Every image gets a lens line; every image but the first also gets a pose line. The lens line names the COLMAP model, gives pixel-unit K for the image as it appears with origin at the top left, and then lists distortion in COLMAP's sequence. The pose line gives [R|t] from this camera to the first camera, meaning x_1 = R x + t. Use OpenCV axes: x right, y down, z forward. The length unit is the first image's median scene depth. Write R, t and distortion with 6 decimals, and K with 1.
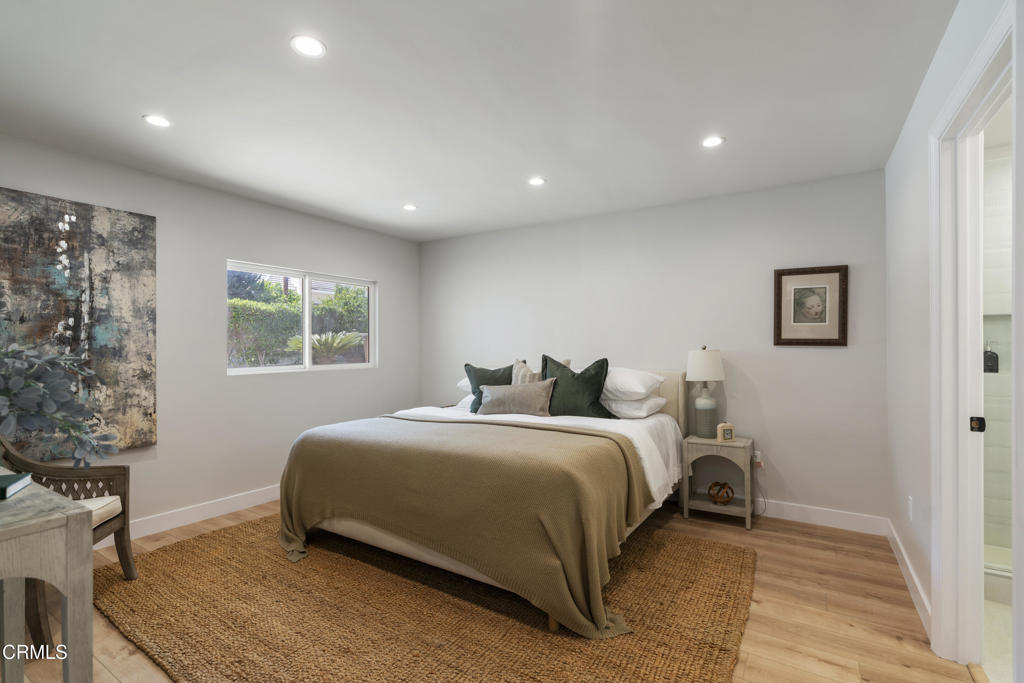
lens RADIAL K [[459.7, 0, 510.7], [0, 459.7, 347.5], [0, 0, 1]] dist [-0.002559, -0.000045]
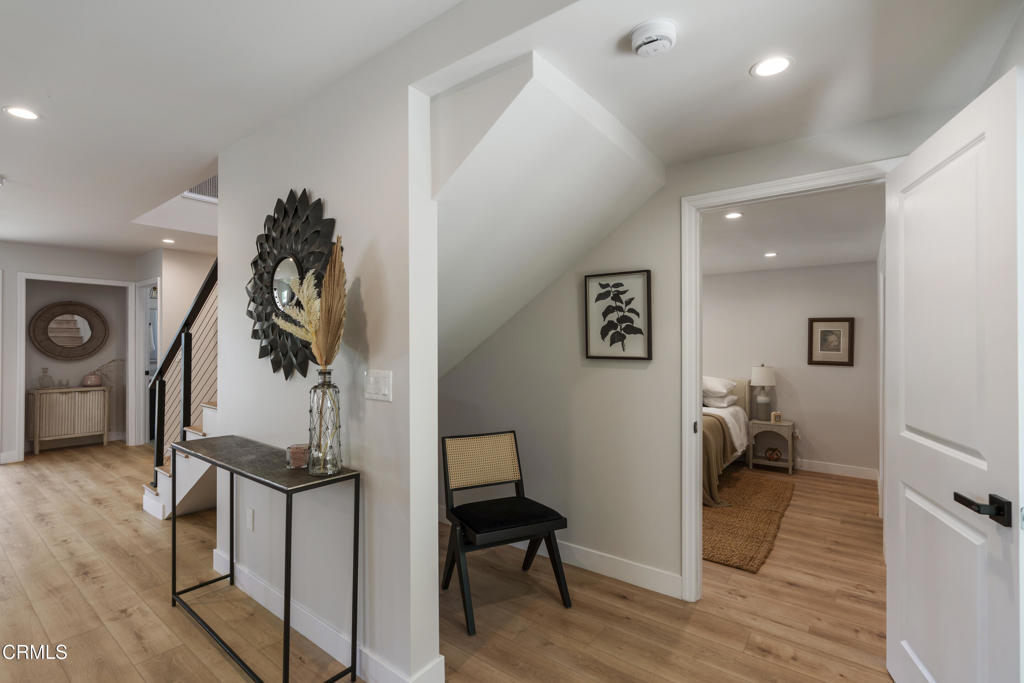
lens RADIAL K [[469.0, 0, 507.4], [0, 469.0, 343.6], [0, 0, 1]] dist [0.000177, -0.000478]
pose [[0.997220, 0.005639, -0.074306, -0.370517], [-0.005232, 0.999970, 0.005670, -0.083944], [0.074335, -0.005266, 0.997219, -0.747071]]
